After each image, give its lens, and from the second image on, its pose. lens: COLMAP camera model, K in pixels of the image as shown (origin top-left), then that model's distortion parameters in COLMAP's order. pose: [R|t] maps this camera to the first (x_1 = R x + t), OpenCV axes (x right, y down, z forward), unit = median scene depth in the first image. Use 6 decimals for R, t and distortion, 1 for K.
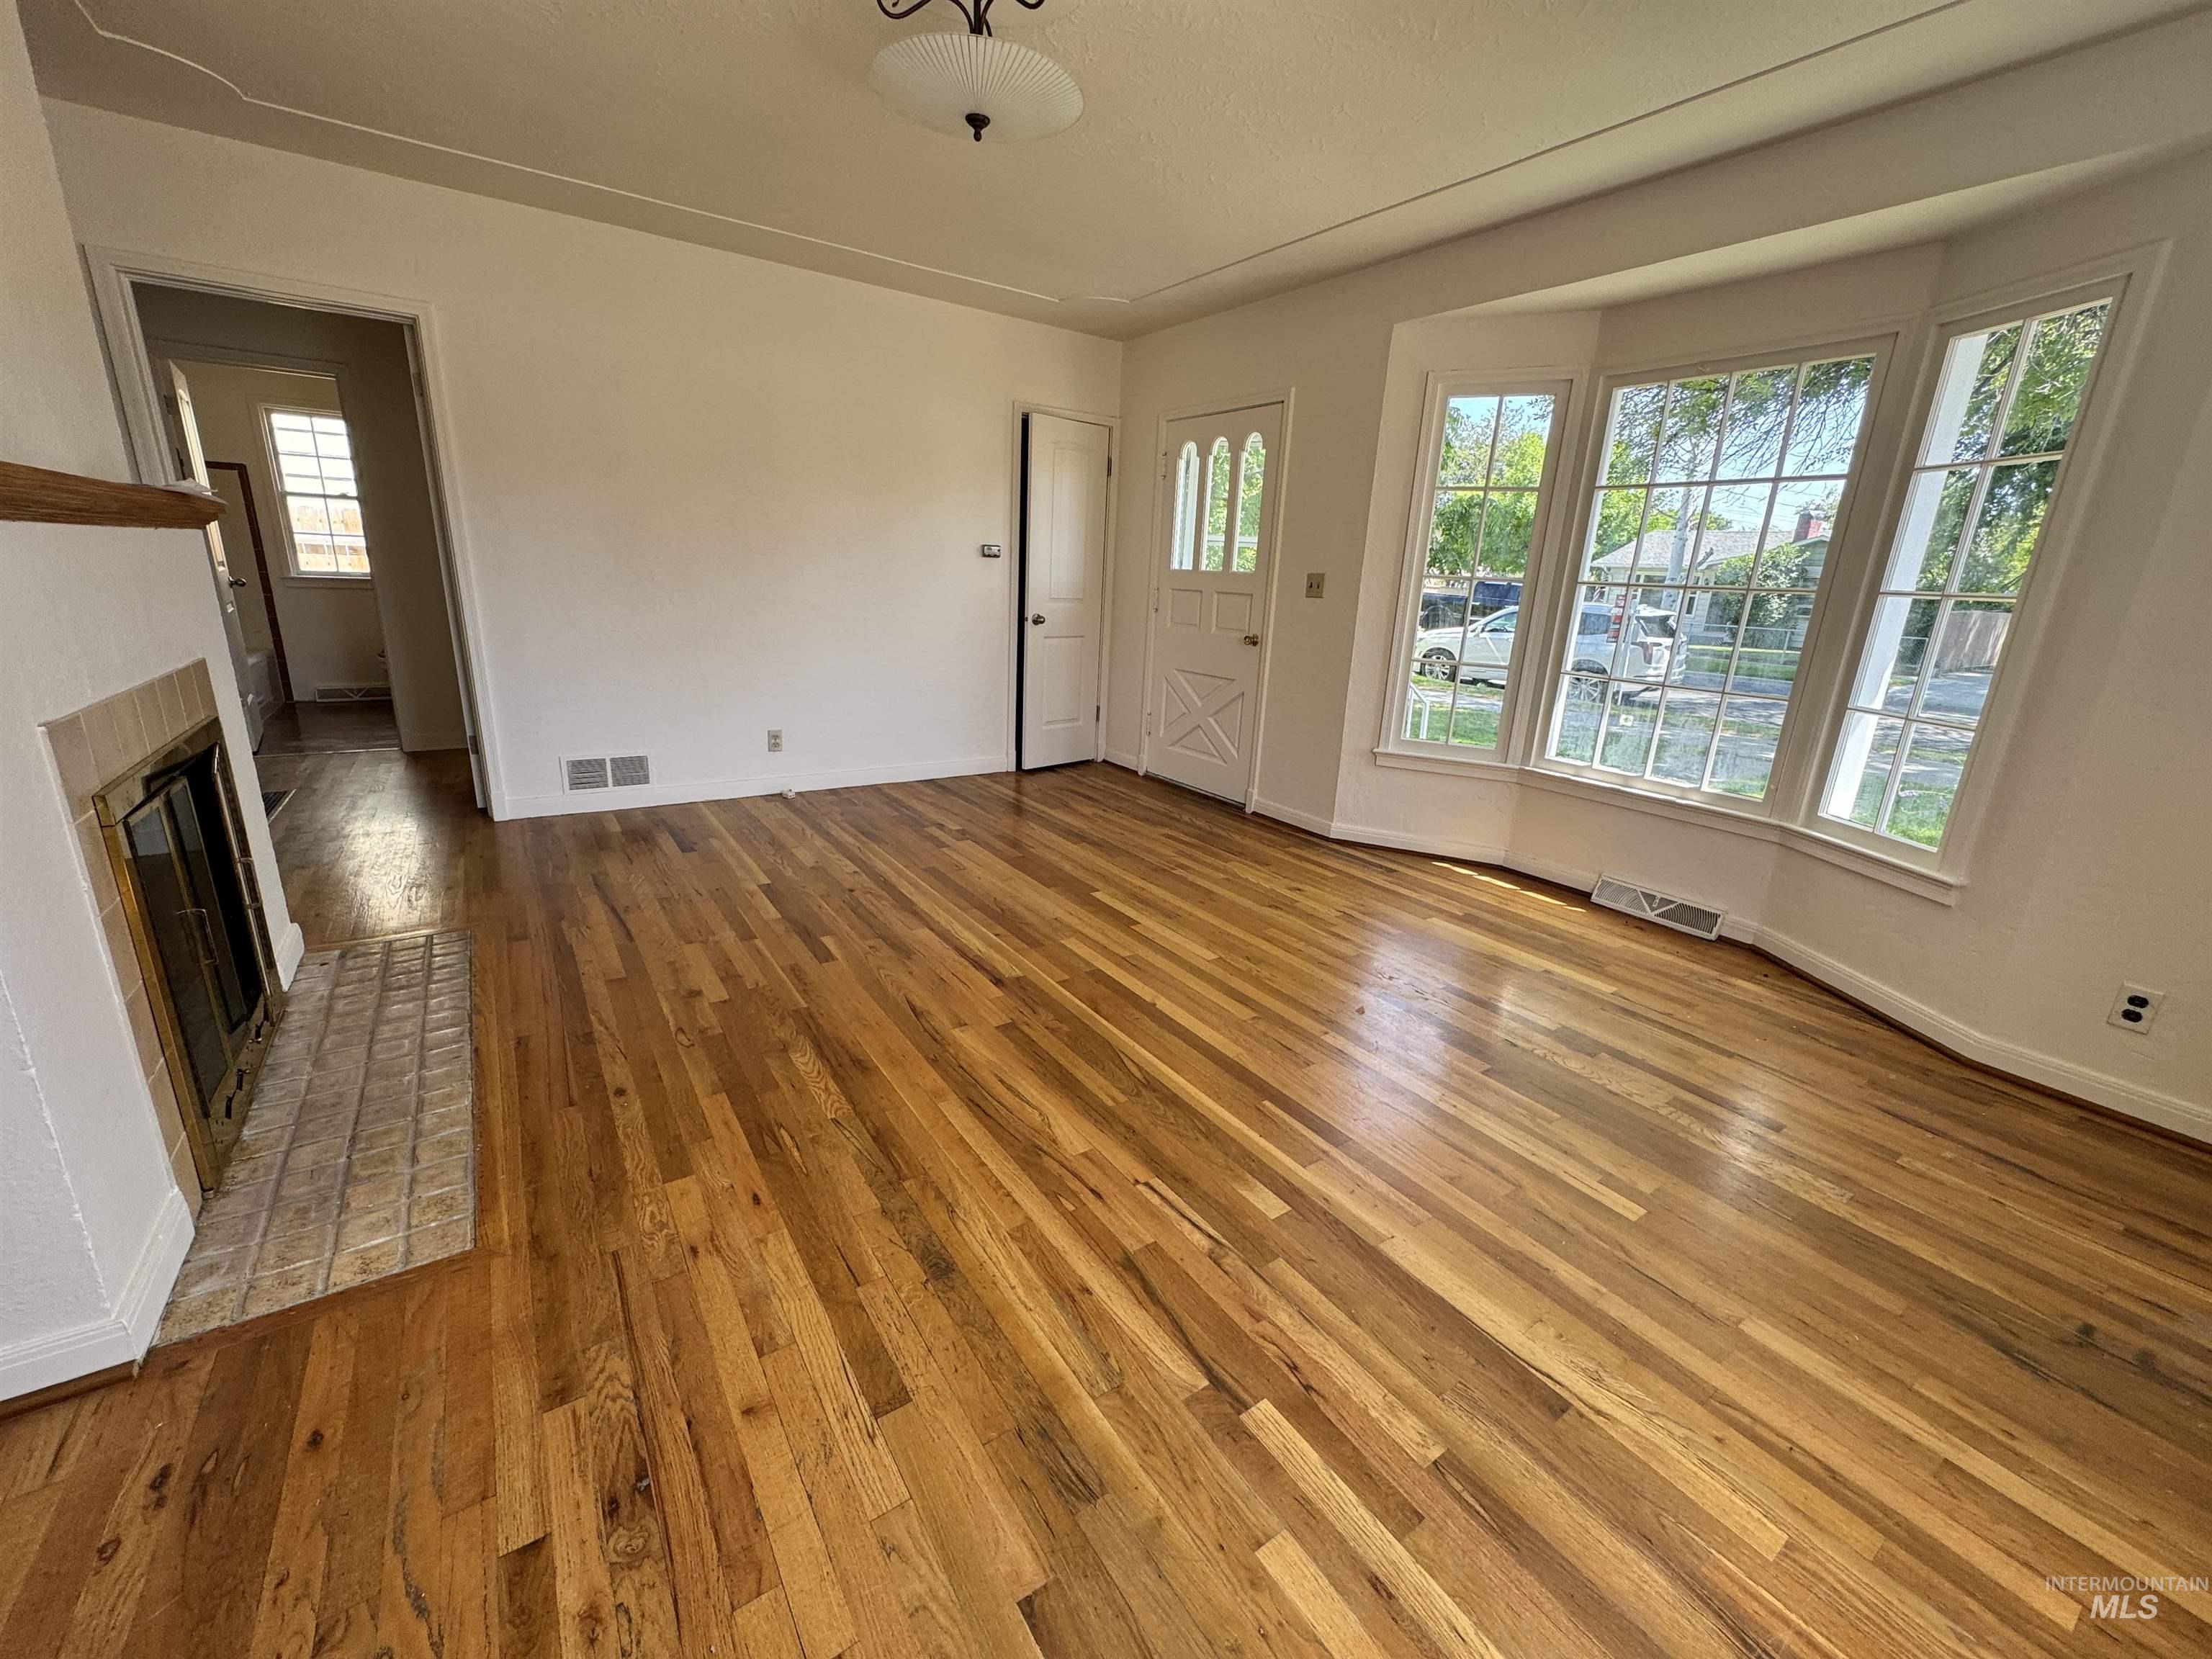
lens RADIAL K [[884.4, 0, 1107.2], [0, 884.4, 827.5], [0, 0, 1]] dist [-0.001477, -0.000107]
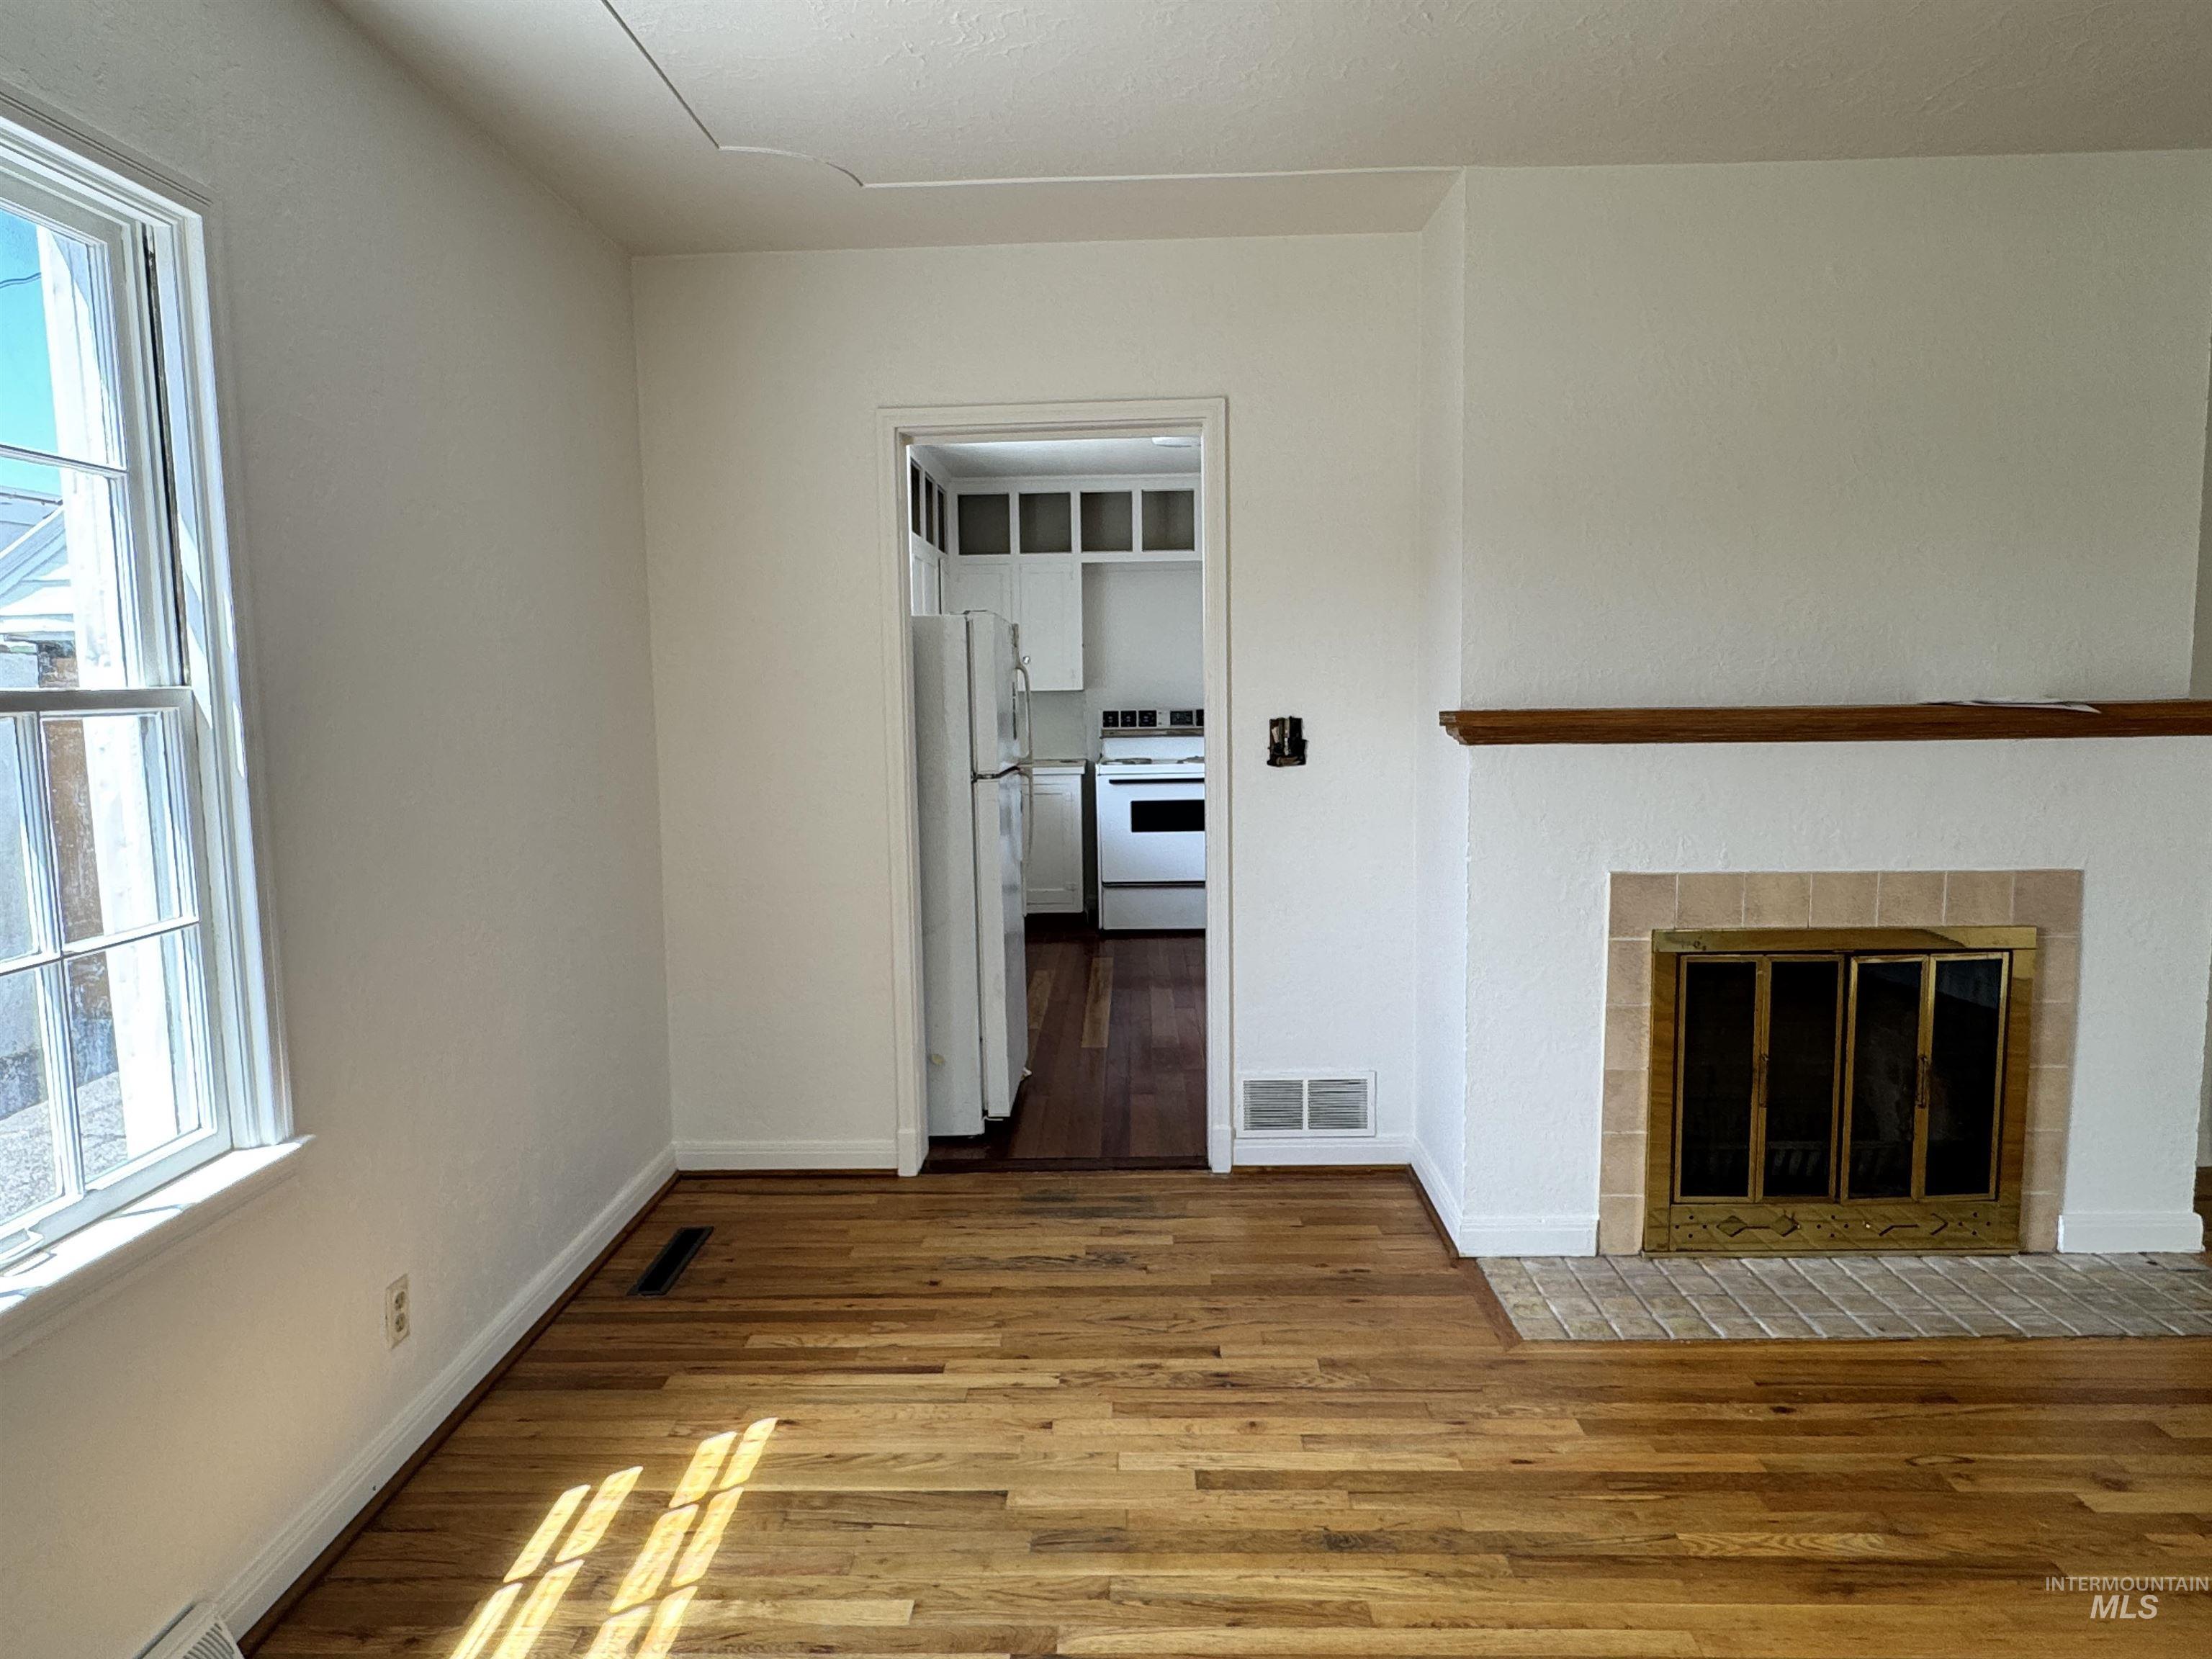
lens RADIAL K [[1391.0, 0, 1096.4], [0, 1391.0, 828.2], [0, 0, 1]] dist [-0.003388, 0.001955]
pose [[-0.588236, 0.048716, -0.807220, 0.481597], [-0.236364, 0.944239, 0.229228, -0.203132], [0.773376, 0.325638, -0.543921, 0.613405]]
